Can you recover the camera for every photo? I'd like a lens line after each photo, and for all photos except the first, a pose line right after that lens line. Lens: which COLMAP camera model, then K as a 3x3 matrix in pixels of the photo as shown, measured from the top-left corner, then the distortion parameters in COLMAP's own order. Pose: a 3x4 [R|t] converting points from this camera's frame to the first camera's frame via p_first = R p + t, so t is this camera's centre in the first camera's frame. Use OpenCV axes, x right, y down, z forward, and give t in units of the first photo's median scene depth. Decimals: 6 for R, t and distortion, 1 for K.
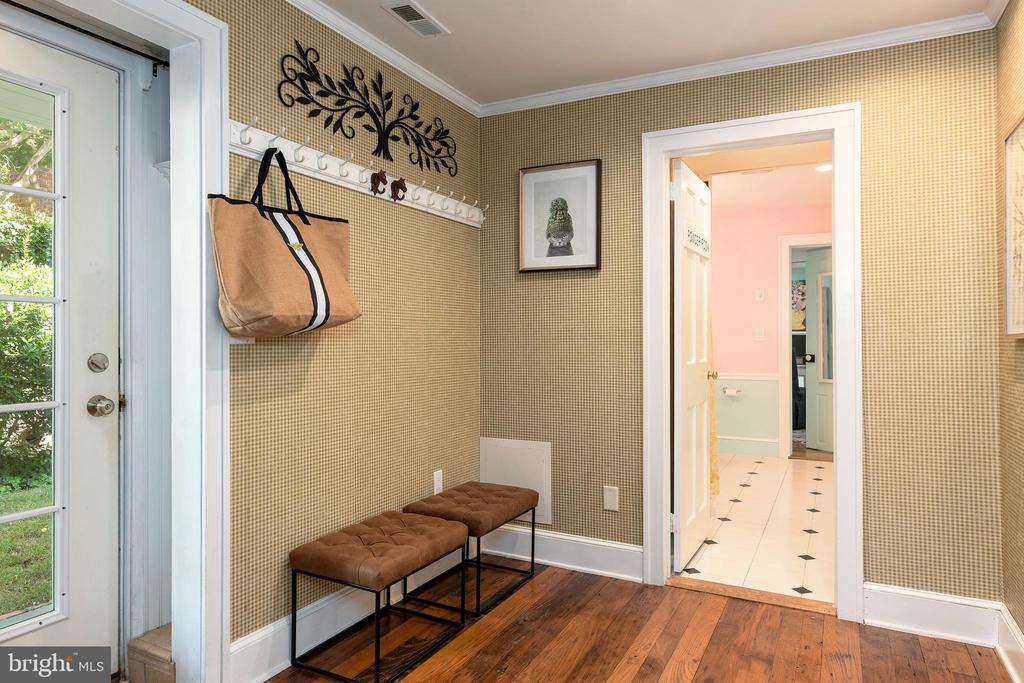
lens RADIAL K [[625.2, 0, 513.2], [0, 625.2, 339.7], [0, 0, 1]] dist [-0.006526, -0.004504]
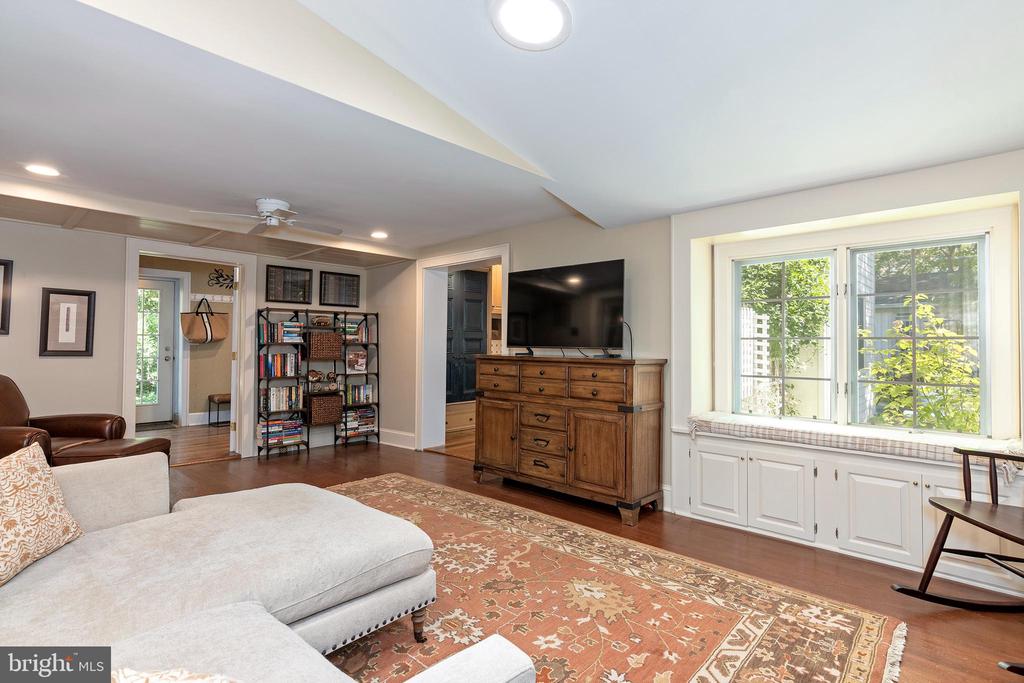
lens RADIAL K [[503.8, 0, 513.1], [0, 503.8, 333.6], [0, 0, 1]] dist [0.000703, 0.001354]
pose [[0.957375, 0.000615, -0.288847, 2.577220], [-0.007051, 0.999750, -0.021241, -0.011402], [0.288761, 0.022373, 0.957140, -1.631573]]
